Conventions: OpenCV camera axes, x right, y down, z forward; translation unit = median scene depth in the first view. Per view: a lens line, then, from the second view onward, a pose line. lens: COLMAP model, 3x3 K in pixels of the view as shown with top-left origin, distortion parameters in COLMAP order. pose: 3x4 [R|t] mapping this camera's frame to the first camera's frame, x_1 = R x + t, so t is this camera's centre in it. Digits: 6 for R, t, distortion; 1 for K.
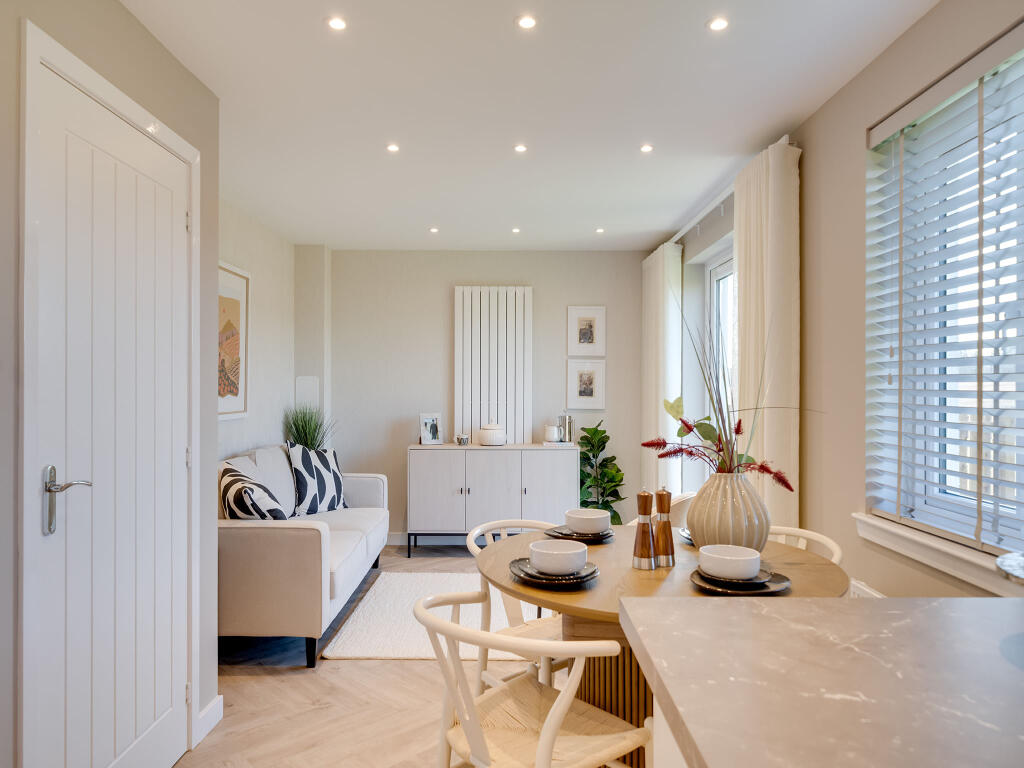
lens RADIAL K [[675.4, 0, 510.9], [0, 675.4, 384.6], [0, 0, 1]] dist [-0.011689, 0.001175]
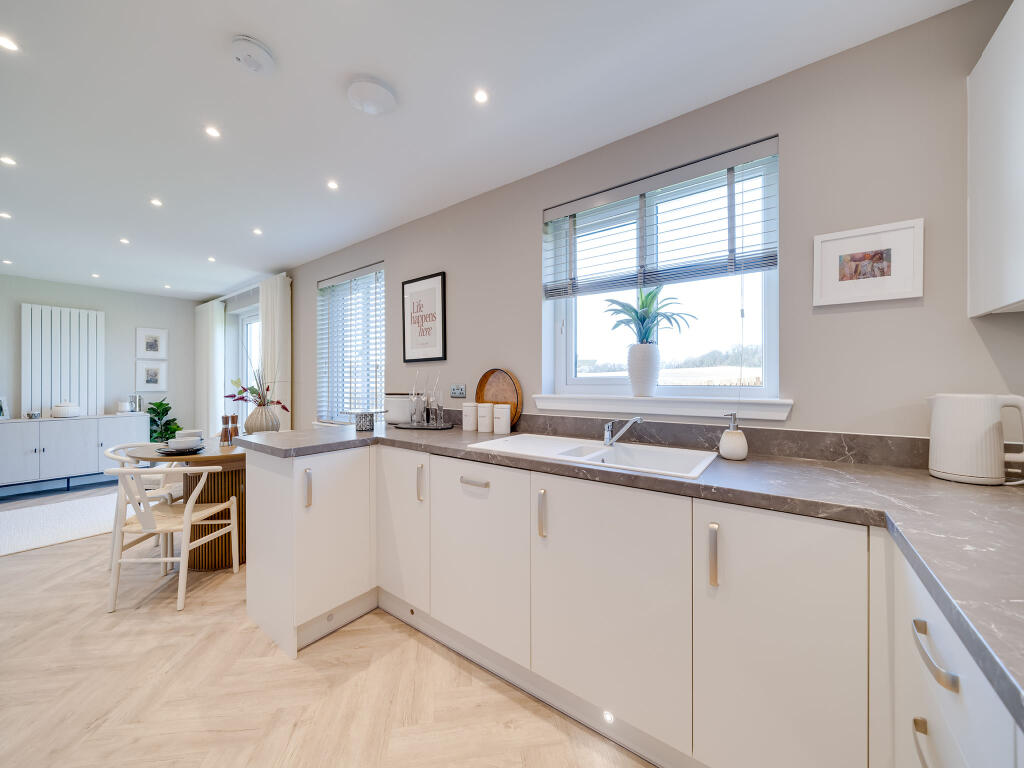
lens RADIAL K [[379.2, 0, 509.7], [0, 379.2, 382.9], [0, 0, 1]] dist [-0.000243, 0.000216]
pose [[0.597486, -0.003824, 0.801870, -0.123340], [0.000085, 0.999989, 0.004706, 0.013202], [-0.801879, -0.002743, 0.597480, -0.281496]]
